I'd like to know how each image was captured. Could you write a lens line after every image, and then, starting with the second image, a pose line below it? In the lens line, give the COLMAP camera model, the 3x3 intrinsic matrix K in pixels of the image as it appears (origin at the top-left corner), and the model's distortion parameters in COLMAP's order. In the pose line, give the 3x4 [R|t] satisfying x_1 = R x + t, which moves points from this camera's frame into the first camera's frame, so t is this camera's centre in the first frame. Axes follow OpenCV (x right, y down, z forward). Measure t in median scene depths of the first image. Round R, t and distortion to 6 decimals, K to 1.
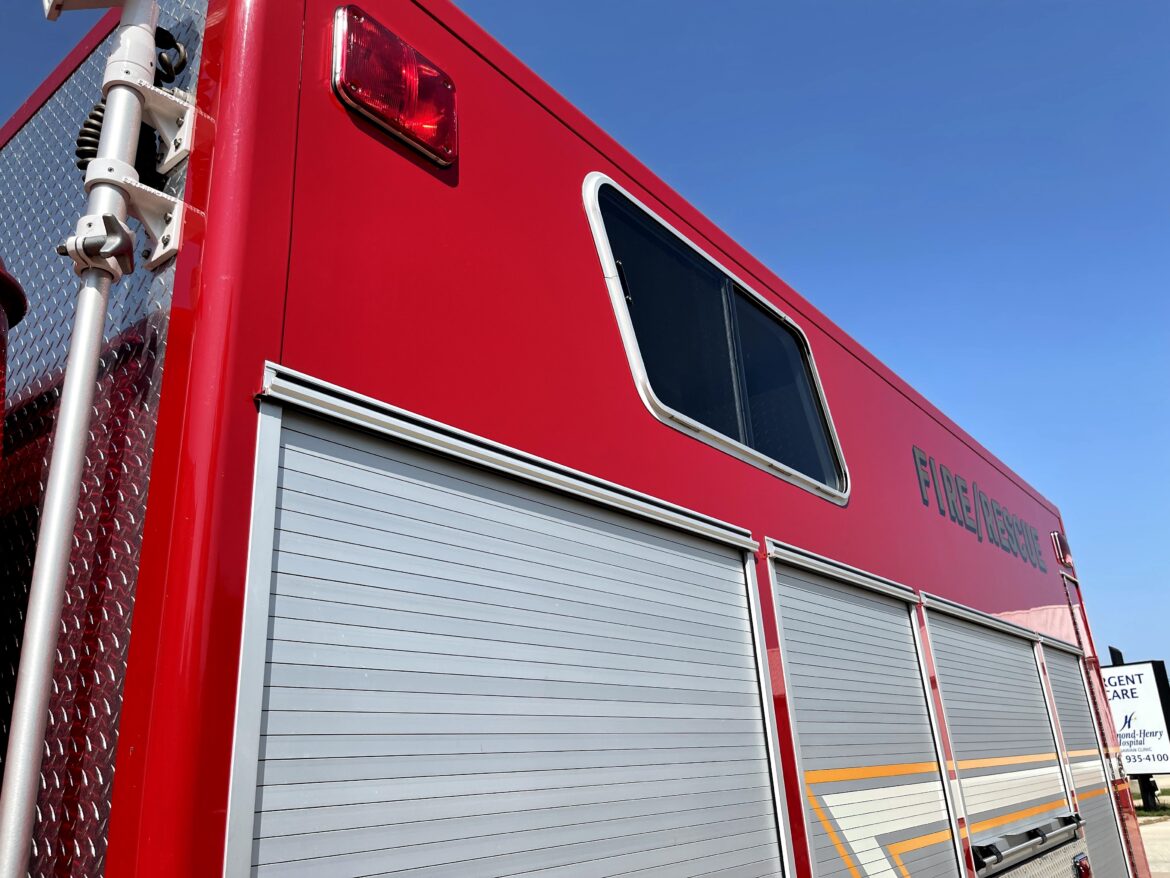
lens RADIAL K [[888.7, 0, 588.8], [0, 888.7, 435.6], [0, 0, 1]] dist [0.064201, -0.085511]
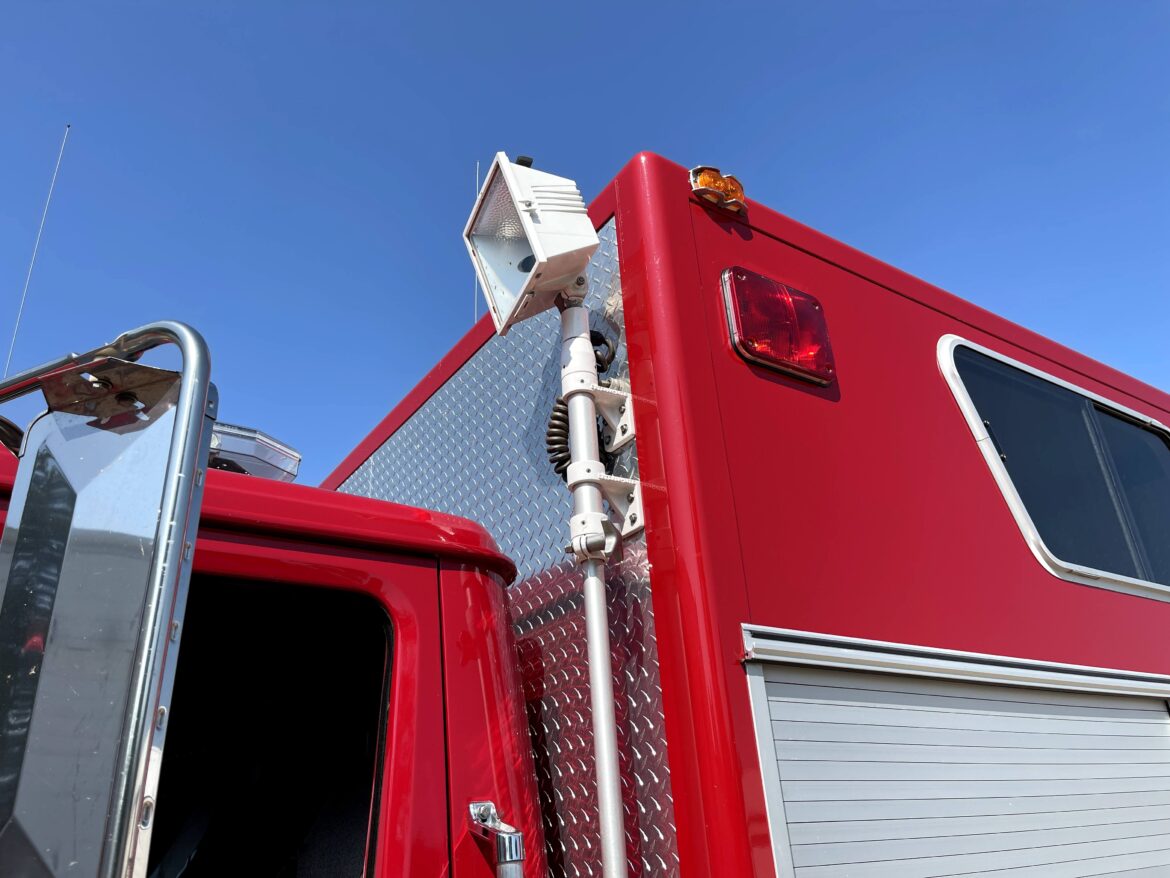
lens RADIAL K [[888.7, 0, 581.9], [0, 888.7, 439.4], [0, 0, 1]] dist [0.064201, -0.085511]
pose [[0.953039, -0.134776, -0.271203, -0.198185], [0.118010, 0.990000, -0.077284, -0.231790], [0.278907, 0.041650, 0.959414, -0.140849]]
